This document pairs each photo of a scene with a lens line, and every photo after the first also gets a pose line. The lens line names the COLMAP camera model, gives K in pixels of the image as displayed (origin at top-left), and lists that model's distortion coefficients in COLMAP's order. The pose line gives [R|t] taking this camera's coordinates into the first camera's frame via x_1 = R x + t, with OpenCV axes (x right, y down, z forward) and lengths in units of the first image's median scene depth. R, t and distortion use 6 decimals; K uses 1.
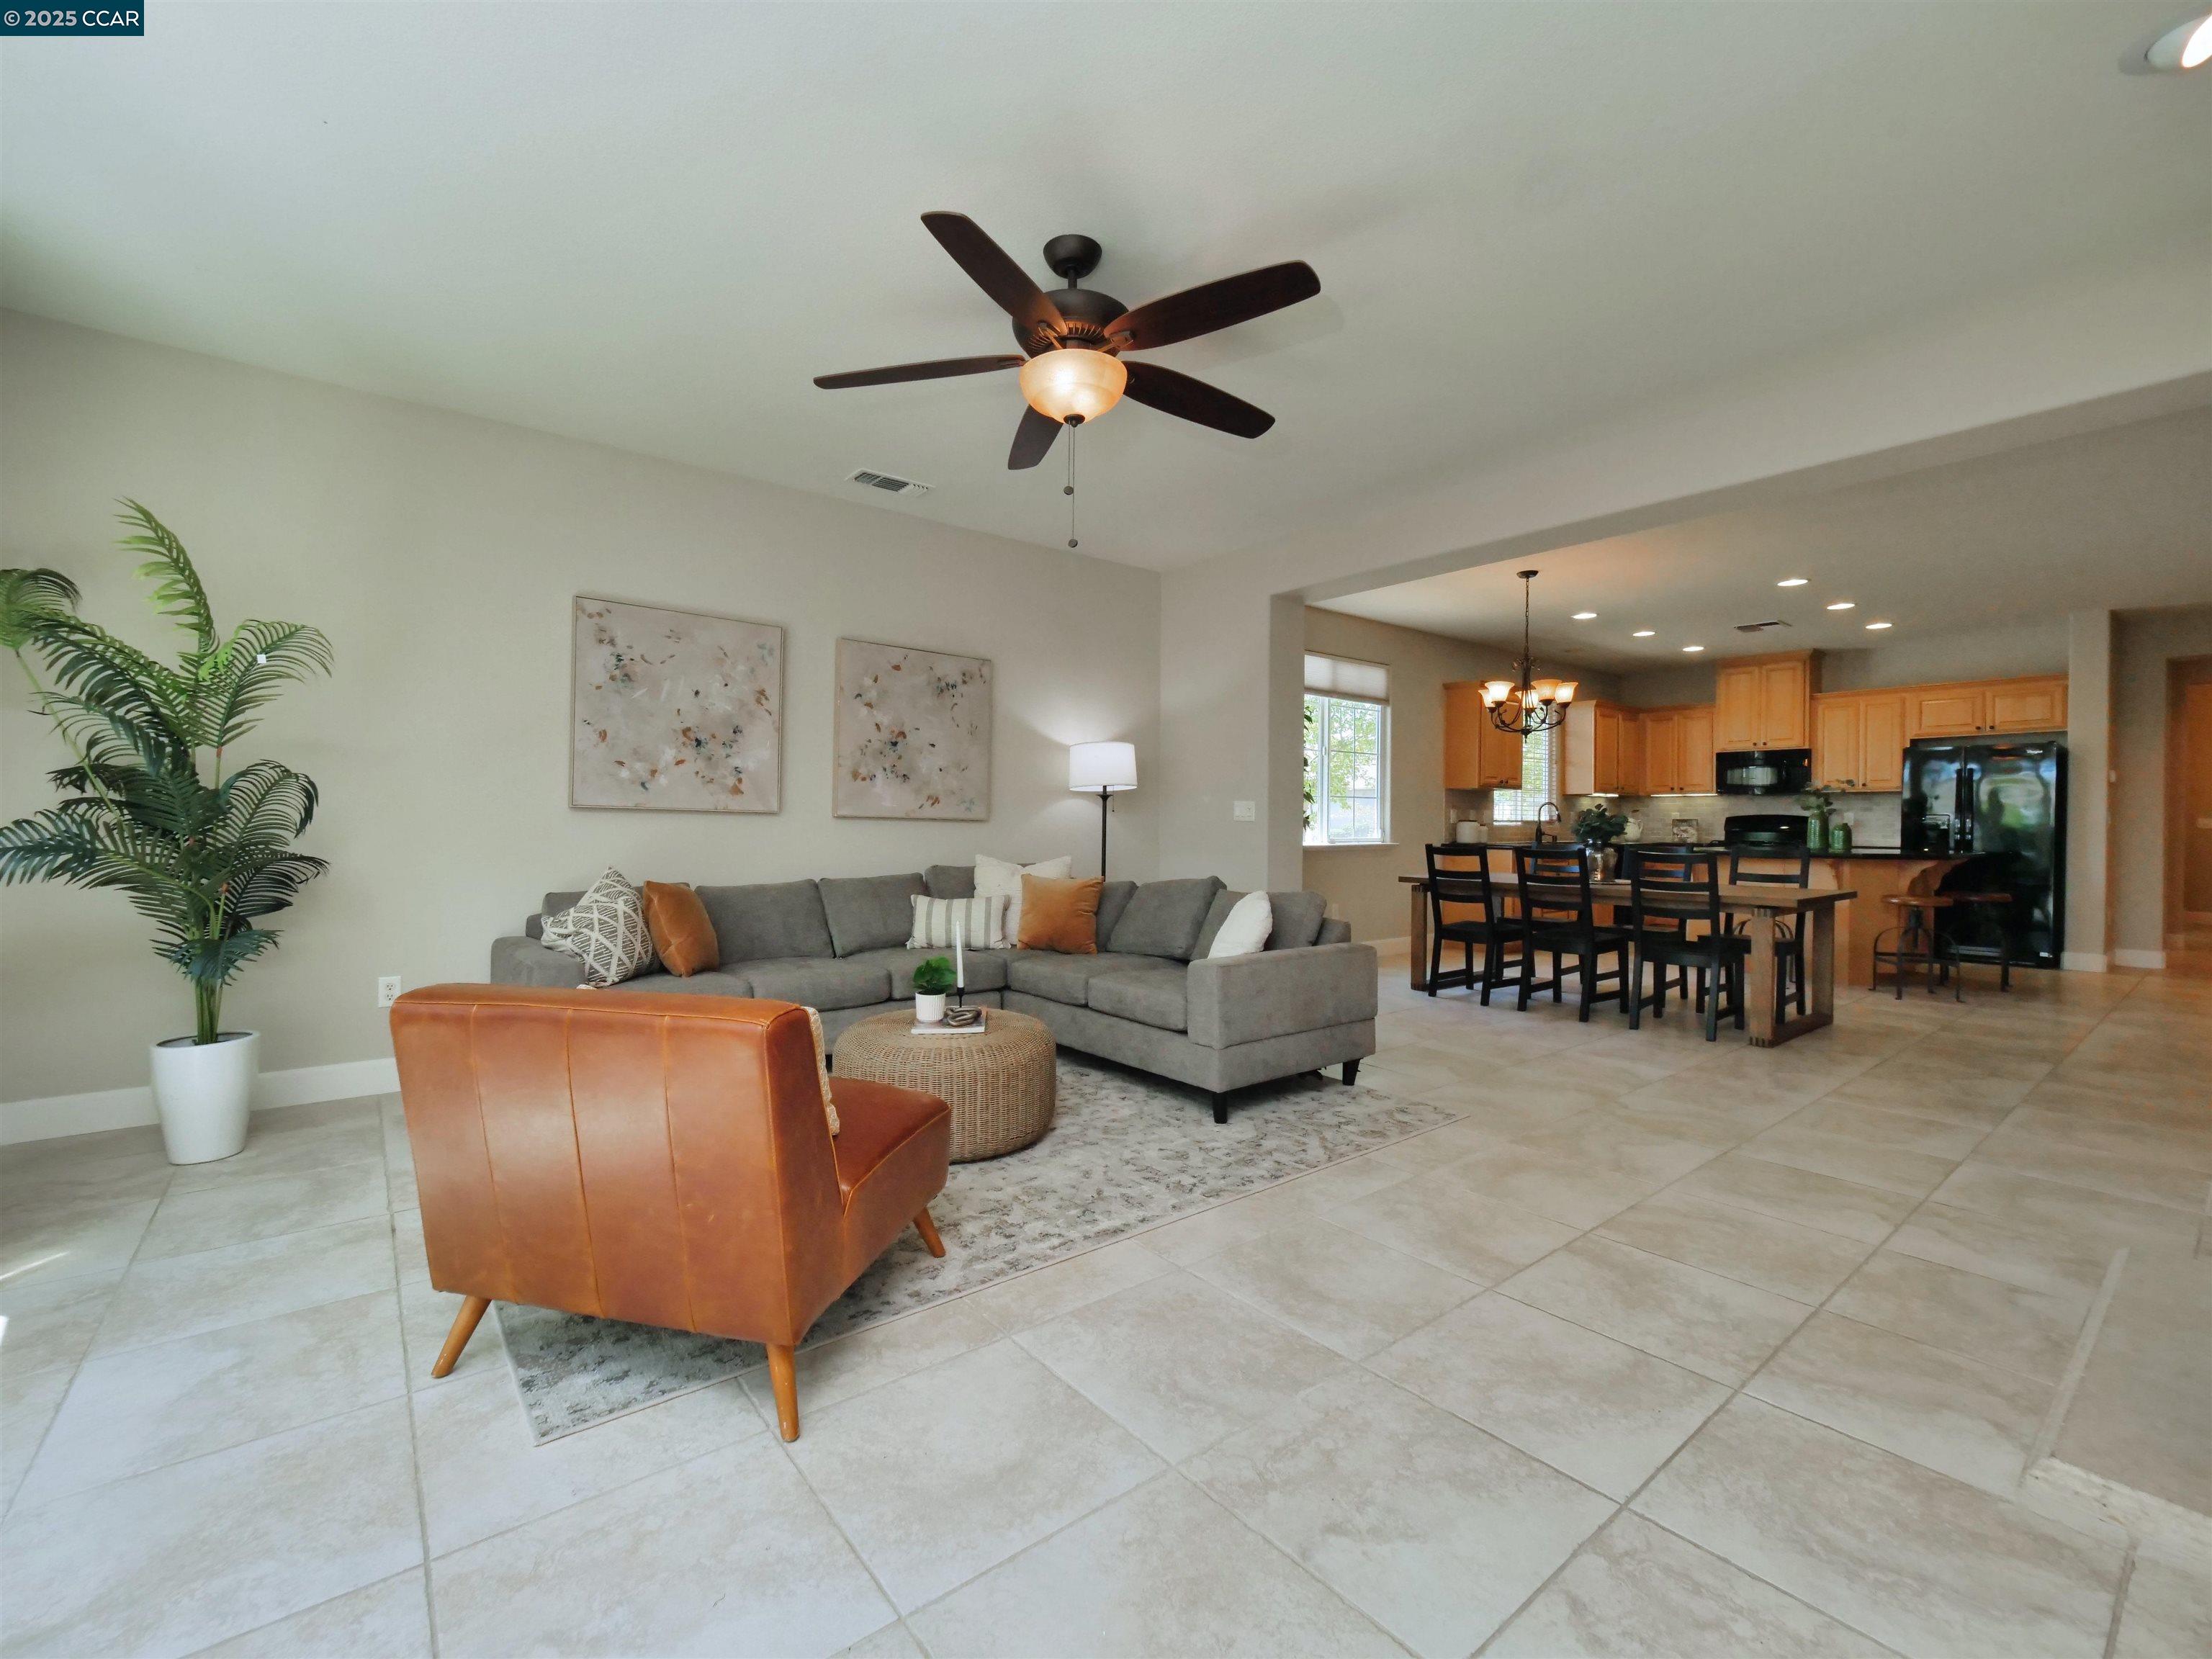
lens RADIAL K [[940.1, 0, 1084.4], [0, 940.1, 828.1], [0, 0, 1]] dist [-0.004587, 0.000709]
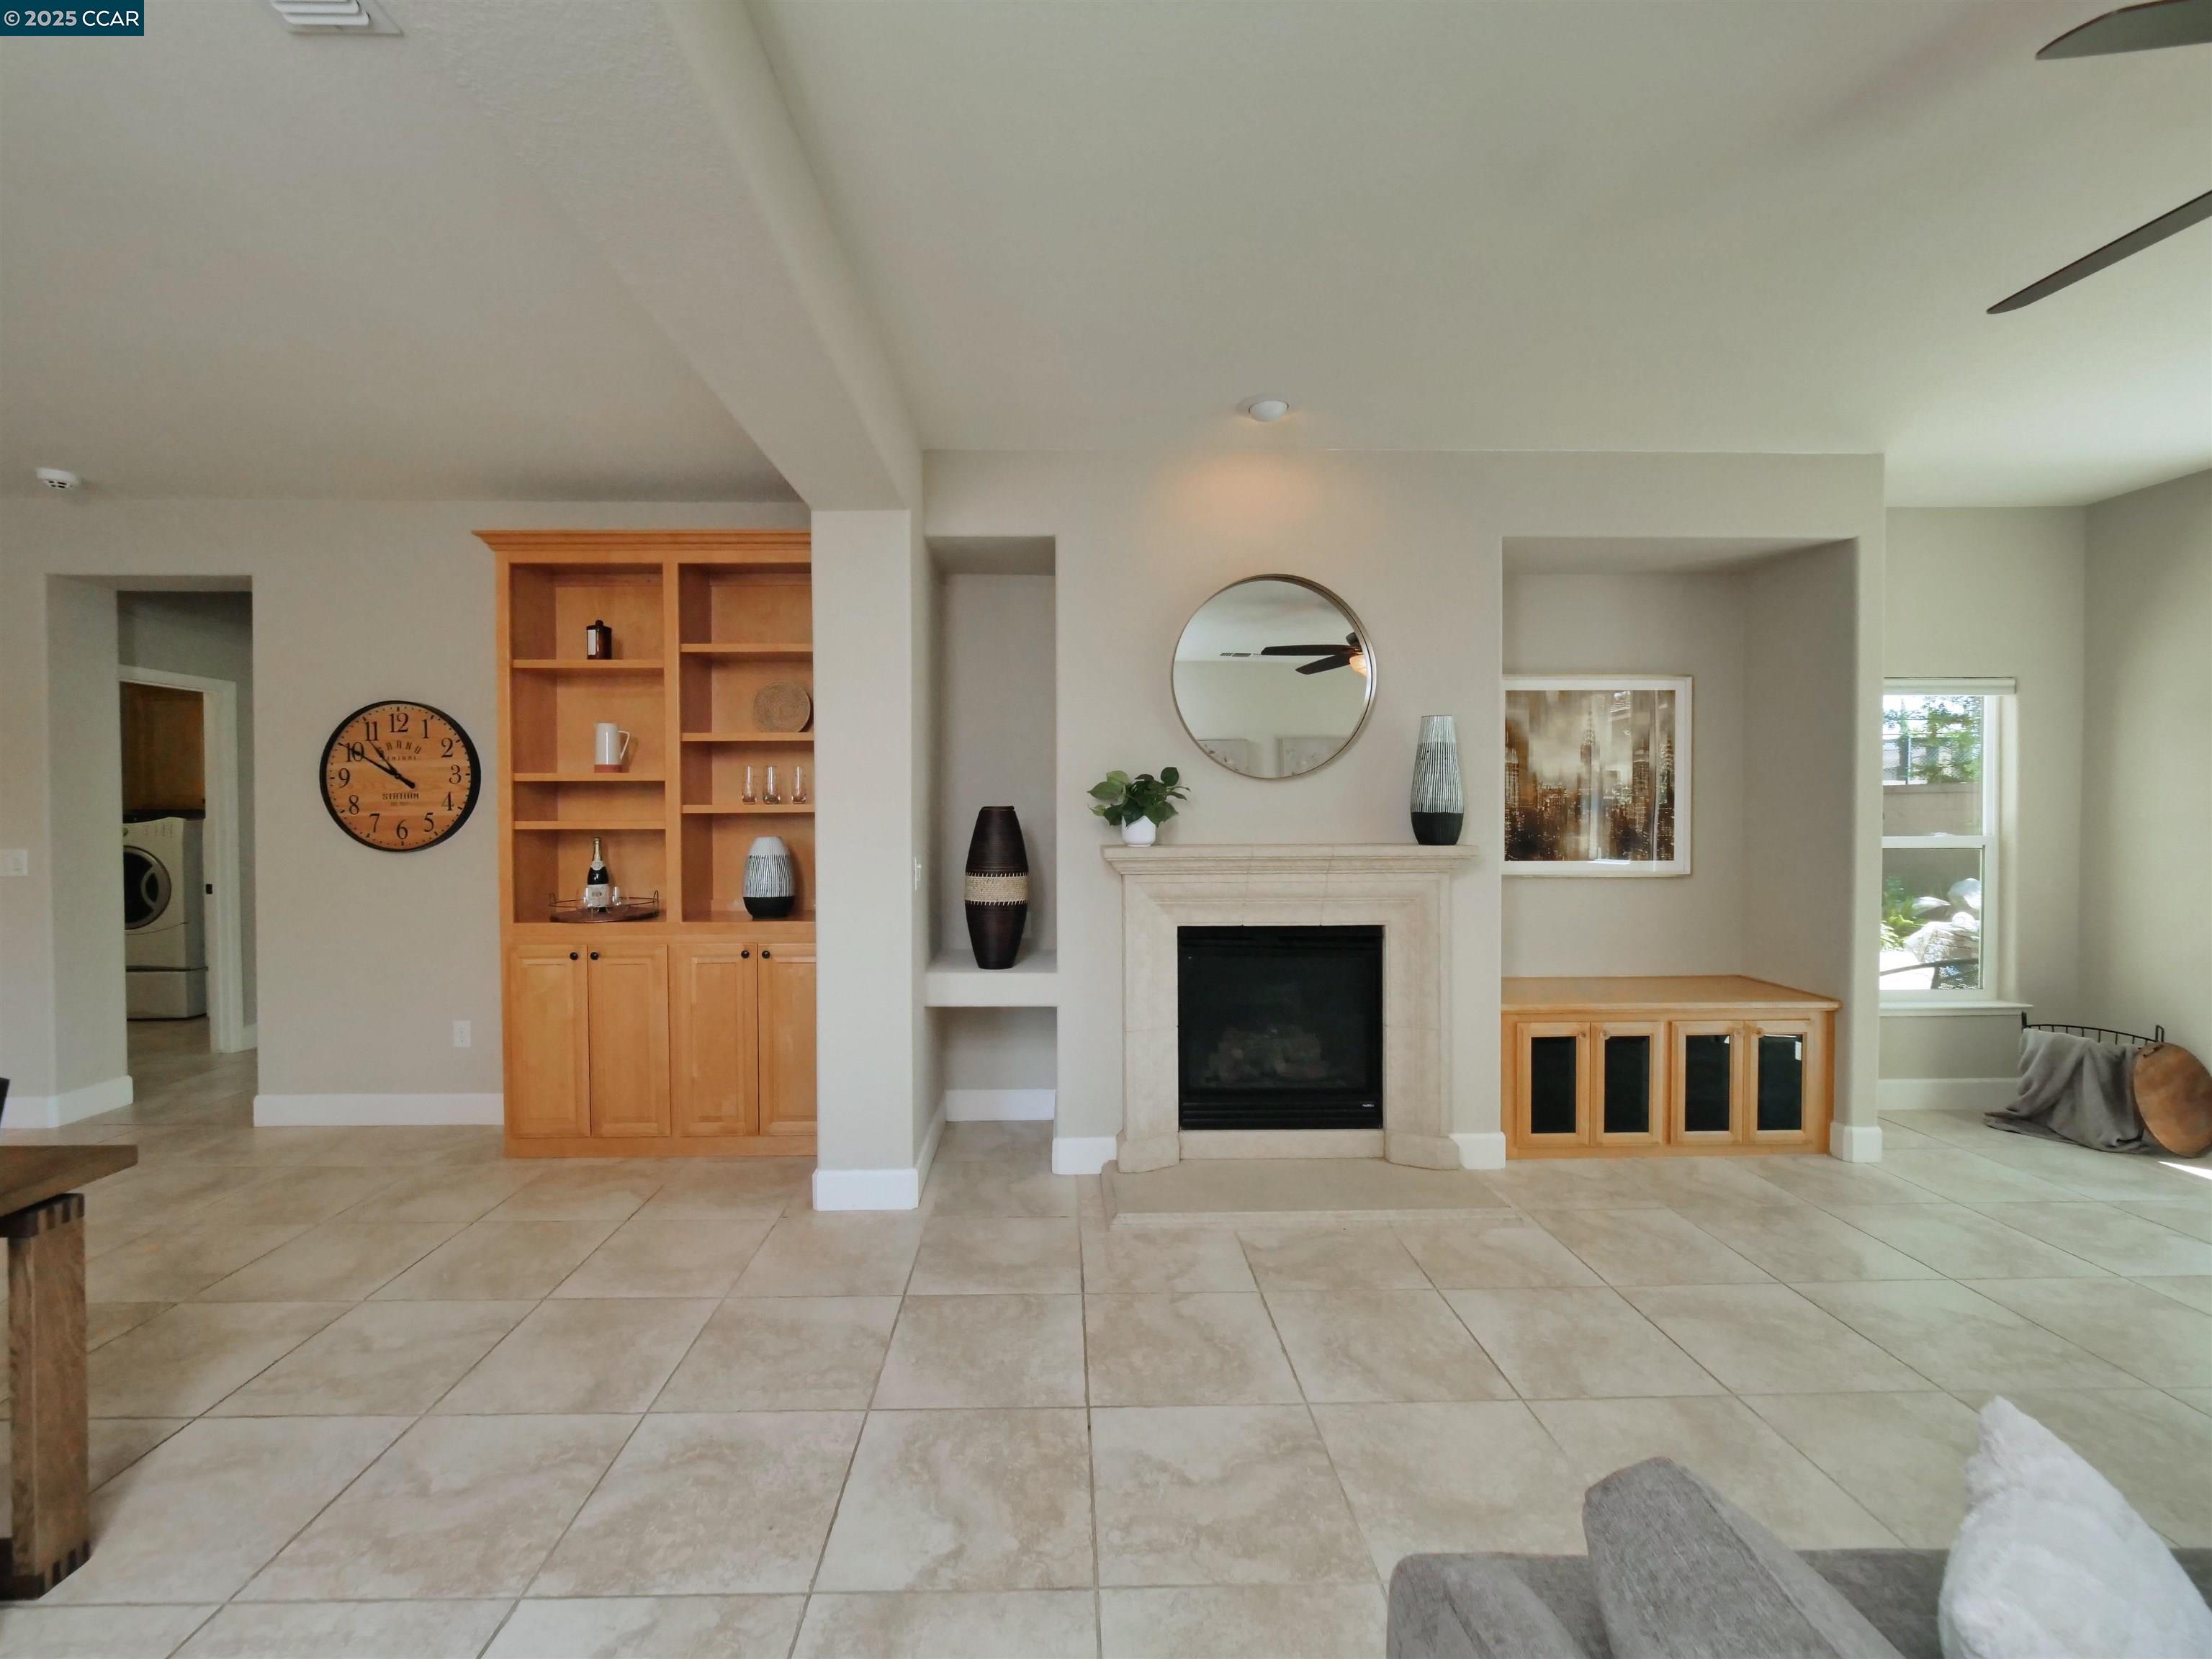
lens RADIAL K [[940.1, 0, 1080.6], [0, 940.1, 820.1], [0, 0, 1]] dist [-0.004587, 0.000709]
pose [[-0.800820, -0.010382, 0.598816, 0.177855], [0.002948, 0.999769, 0.021276, -0.063829], [-0.598898, 0.018803, -0.800604, 0.980455]]
